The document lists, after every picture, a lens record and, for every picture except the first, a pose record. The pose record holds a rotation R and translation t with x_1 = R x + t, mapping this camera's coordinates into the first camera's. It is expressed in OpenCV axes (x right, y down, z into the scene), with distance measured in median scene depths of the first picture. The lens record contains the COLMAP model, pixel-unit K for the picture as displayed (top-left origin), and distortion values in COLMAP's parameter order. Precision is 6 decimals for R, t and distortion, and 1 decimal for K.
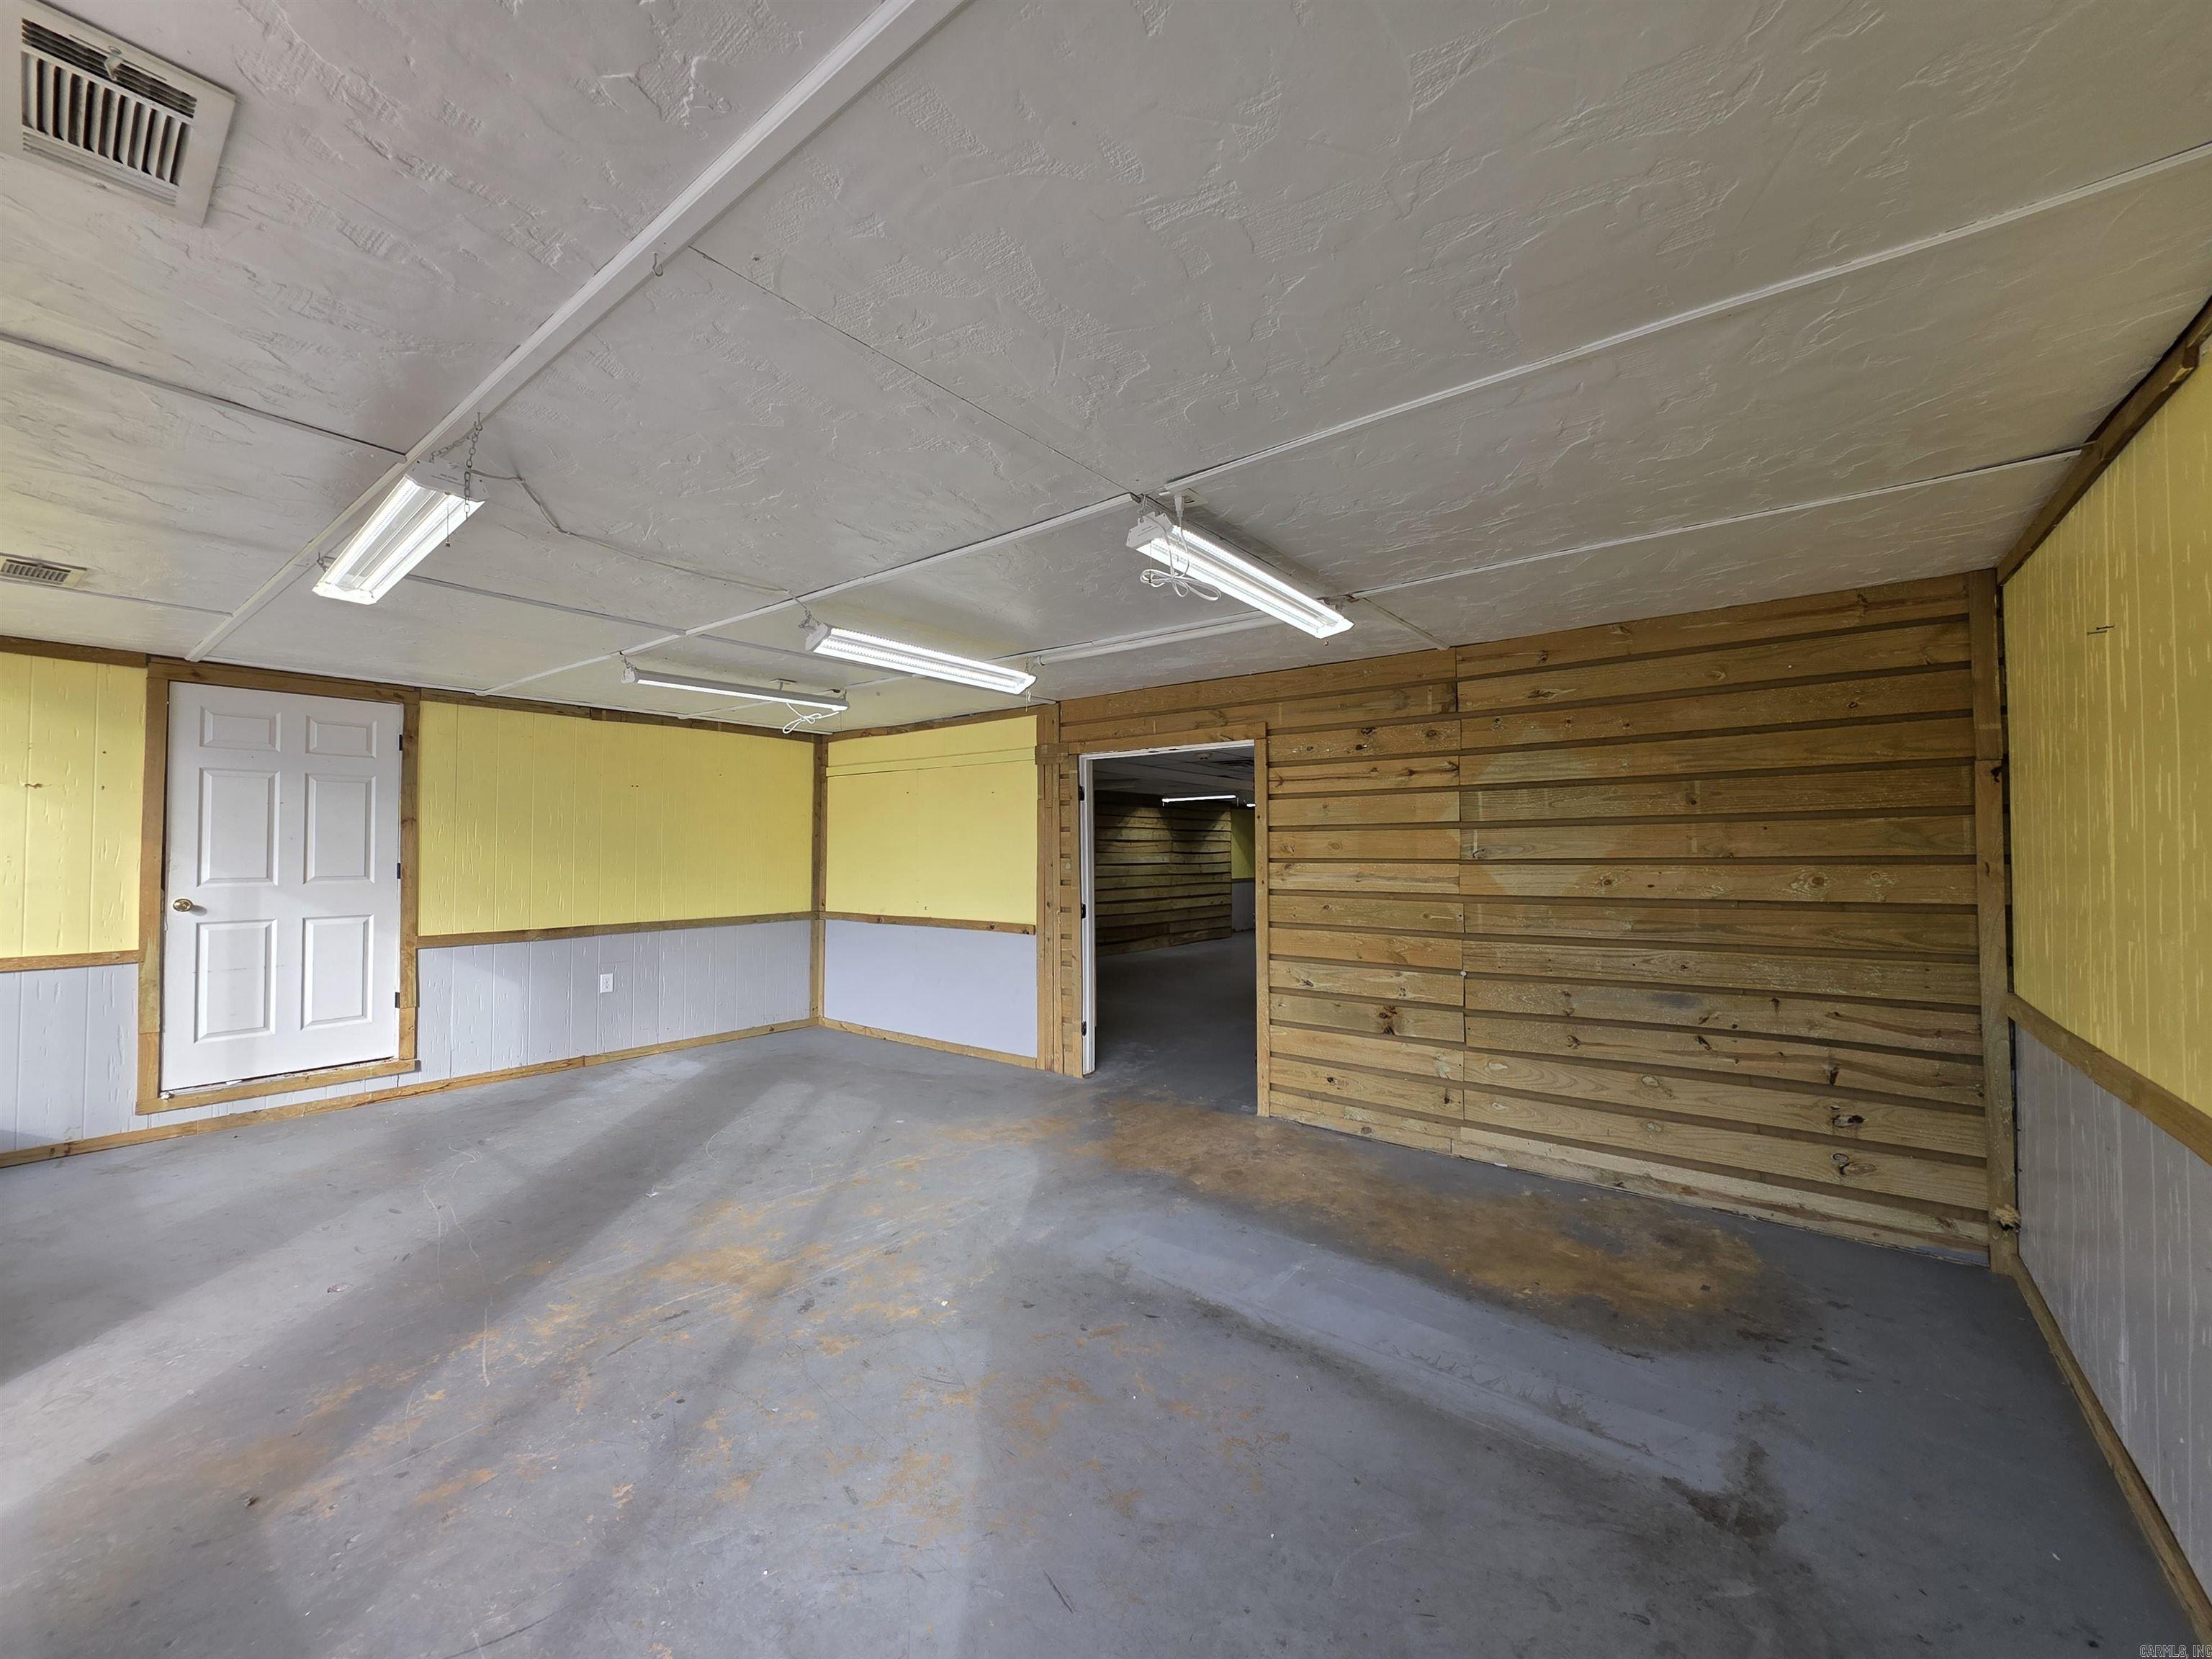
lens RADIAL K [[872.7, 0, 1106.0], [0, 872.7, 829.5], [0, 0, 1]] dist [0.002561, -0.000167]
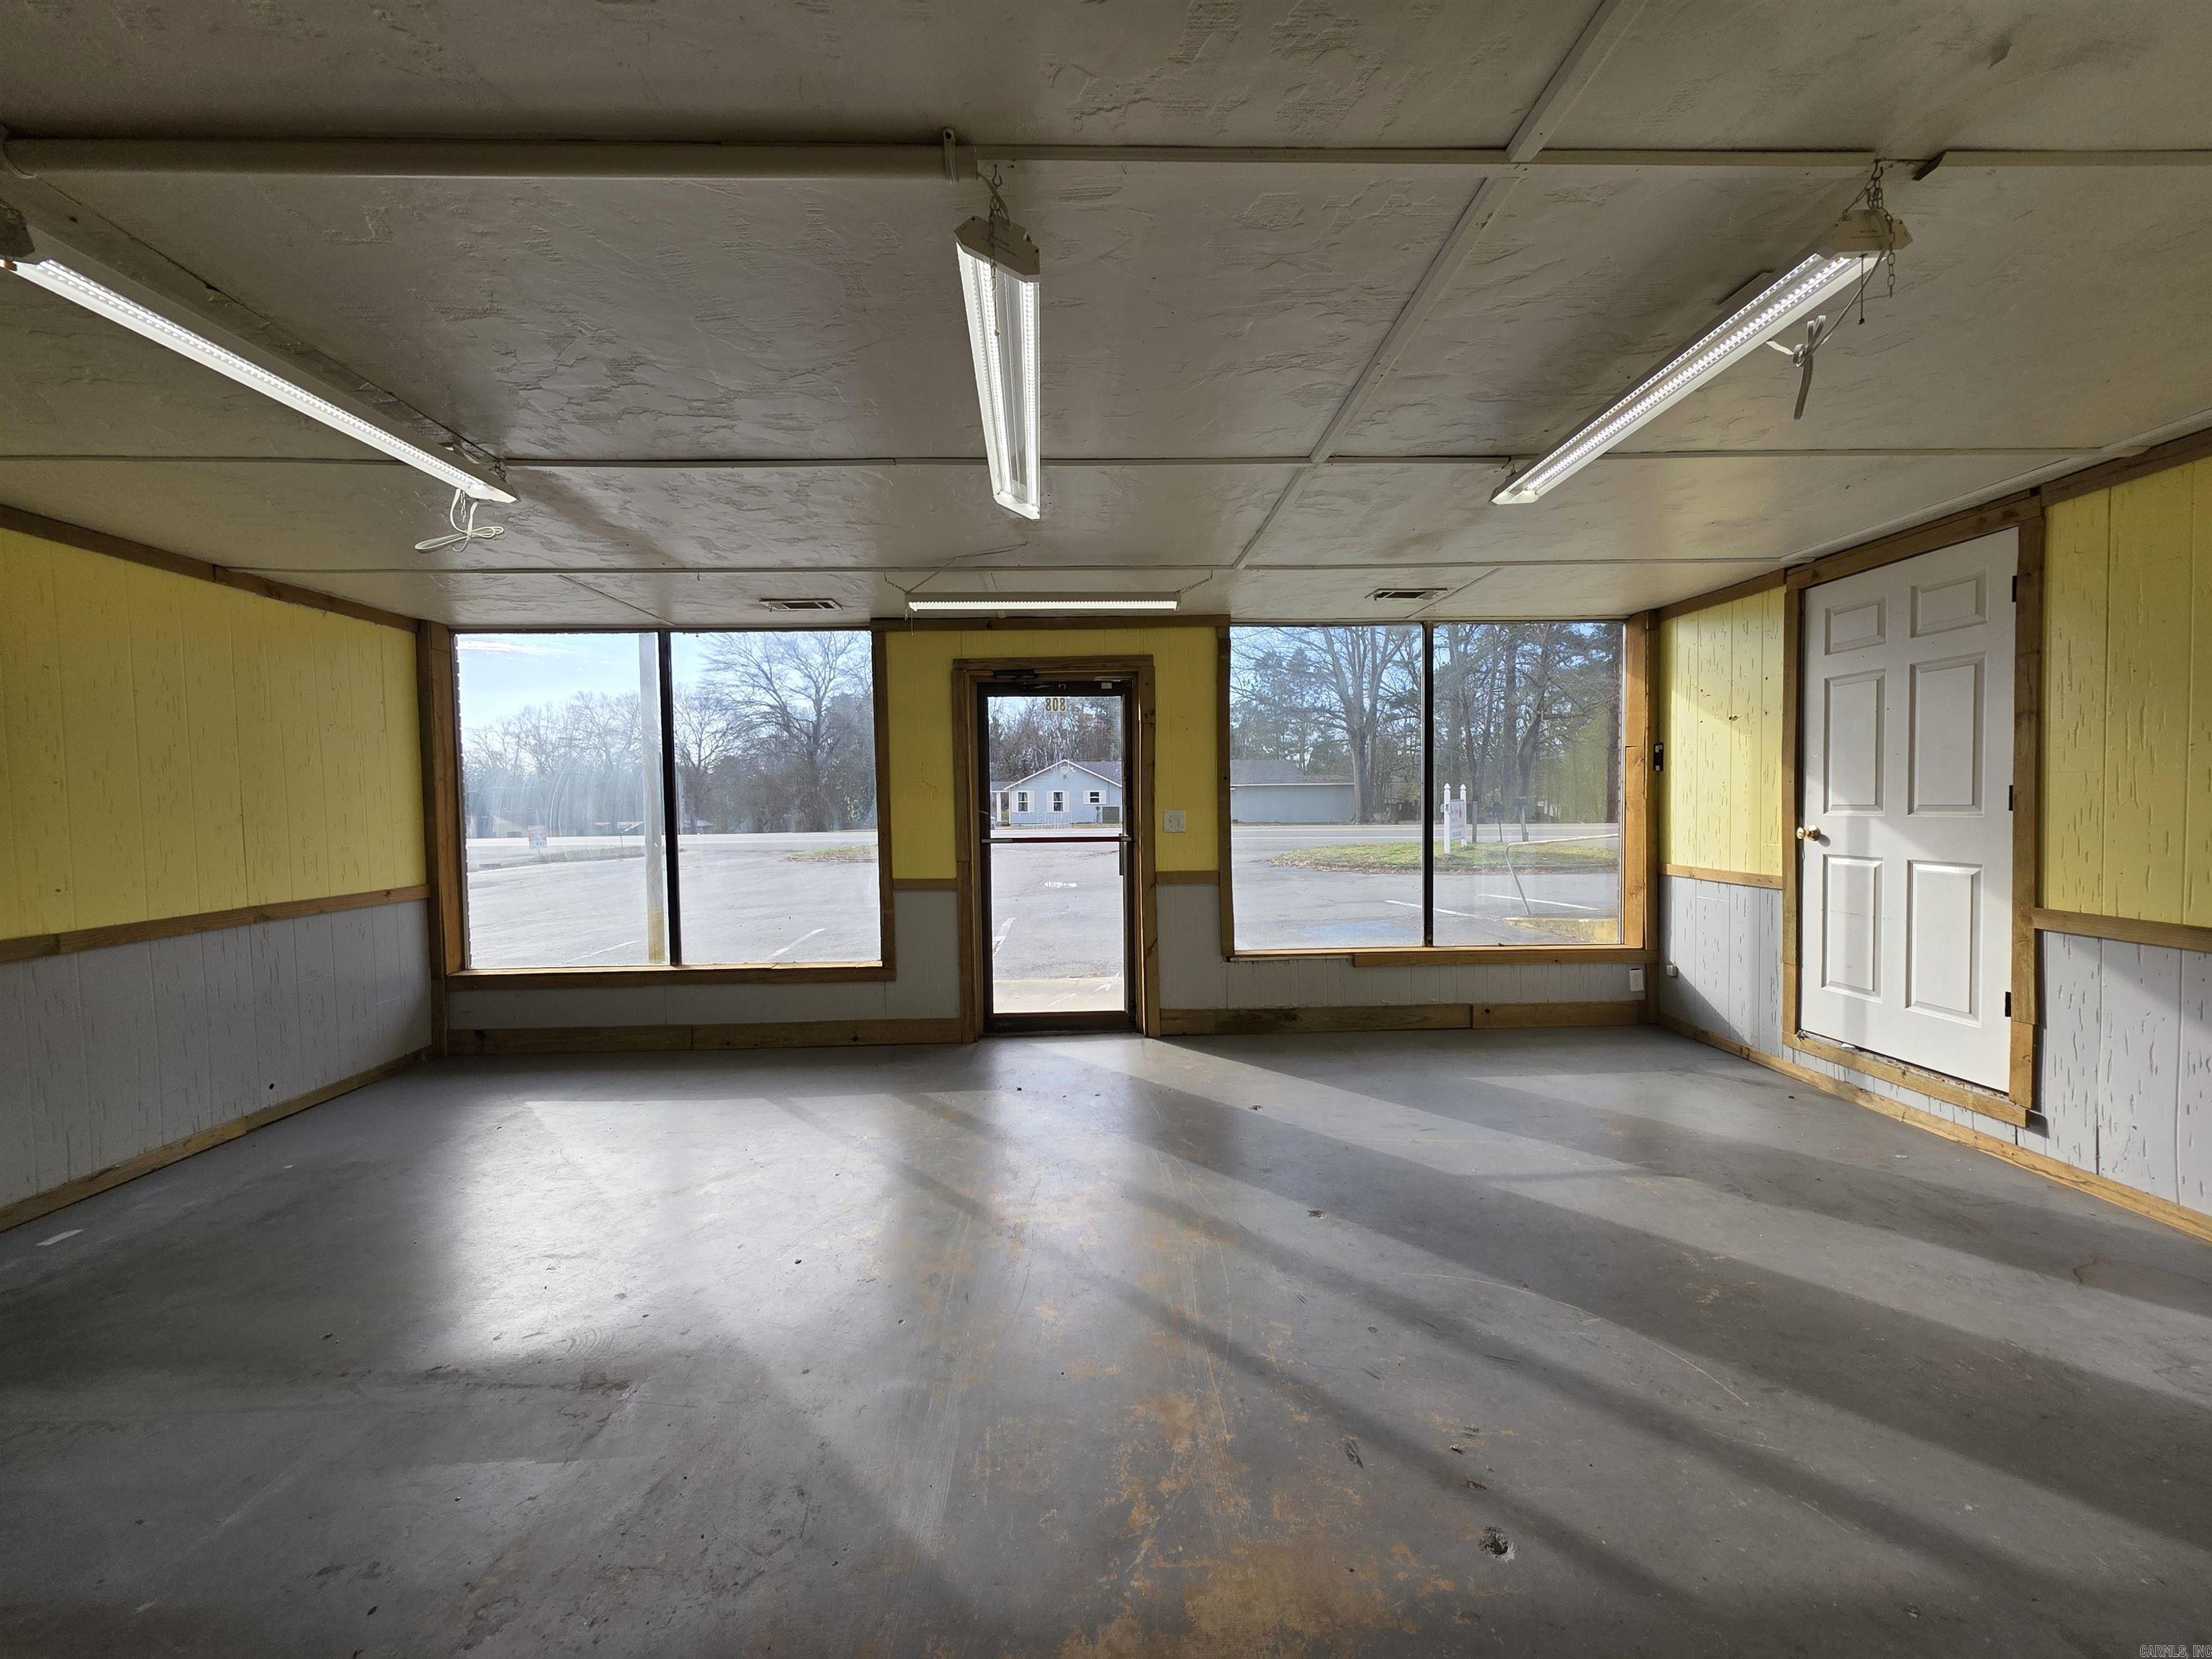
lens RADIAL K [[872.7, 0, 1106.0], [0, 872.7, 829.5], [0, 0, 1]] dist [0.002561, -0.000167]
pose [[-0.767113, 0.034197, -0.640600, 0.088686], [0.034412, 0.999334, 0.012140, 0.042737], [0.640588, -0.012732, -0.767779, 1.142066]]
